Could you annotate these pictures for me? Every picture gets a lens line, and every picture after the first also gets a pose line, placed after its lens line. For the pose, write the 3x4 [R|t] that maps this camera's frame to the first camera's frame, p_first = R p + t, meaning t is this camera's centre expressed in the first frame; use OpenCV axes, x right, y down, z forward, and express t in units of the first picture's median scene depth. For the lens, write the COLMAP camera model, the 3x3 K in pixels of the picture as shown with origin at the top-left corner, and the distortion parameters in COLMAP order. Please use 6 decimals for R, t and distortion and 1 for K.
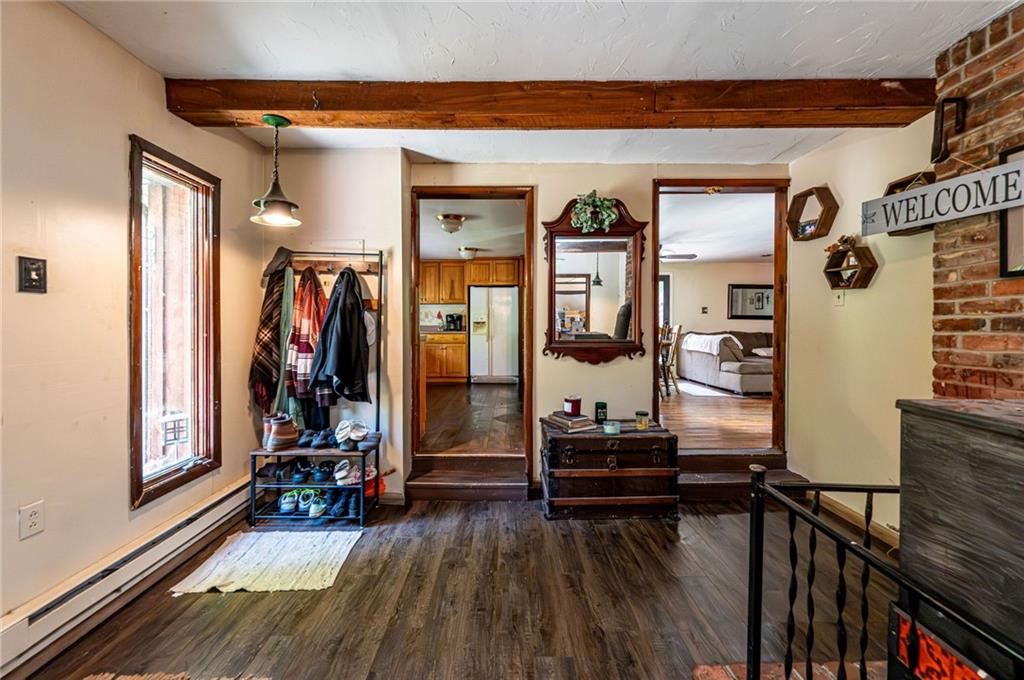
lens RADIAL K [[414.7, 0, 509.4], [0, 414.7, 327.1], [0, 0, 1]] dist [0.000230, 0.000324]
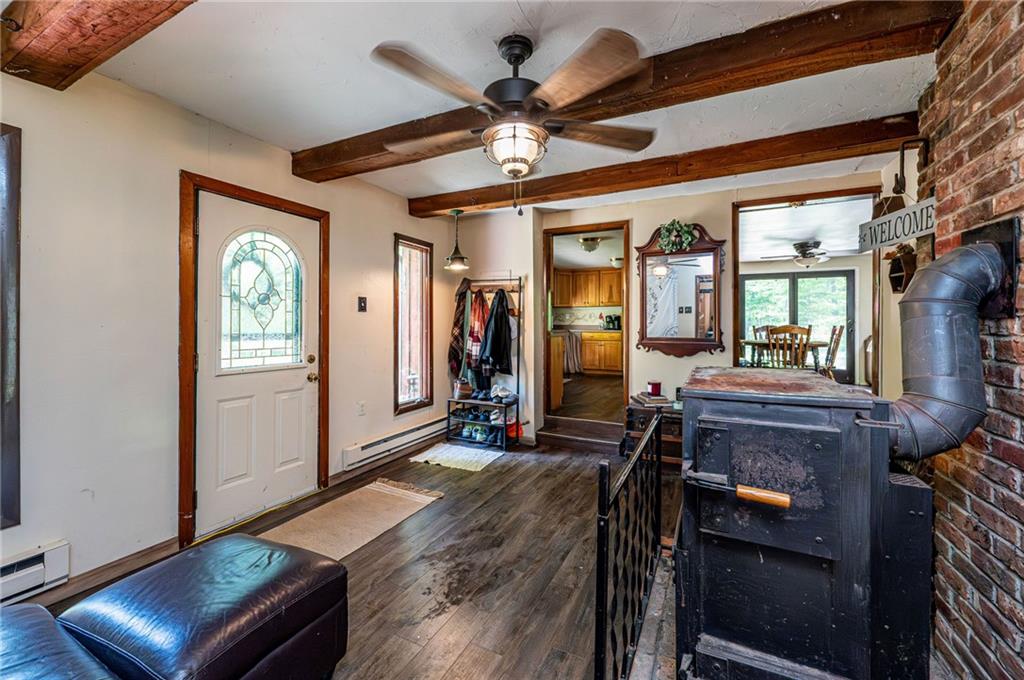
lens RADIAL K [[414.7, 0, 509.4], [0, 414.7, 327.1], [0, 0, 1]] dist [0.000230, 0.000324]
pose [[0.890482, 0.004331, -0.454998, 0.364339], [-0.003247, 0.999990, 0.003163, -0.003414], [0.455007, -0.001339, 0.890487, -0.392185]]
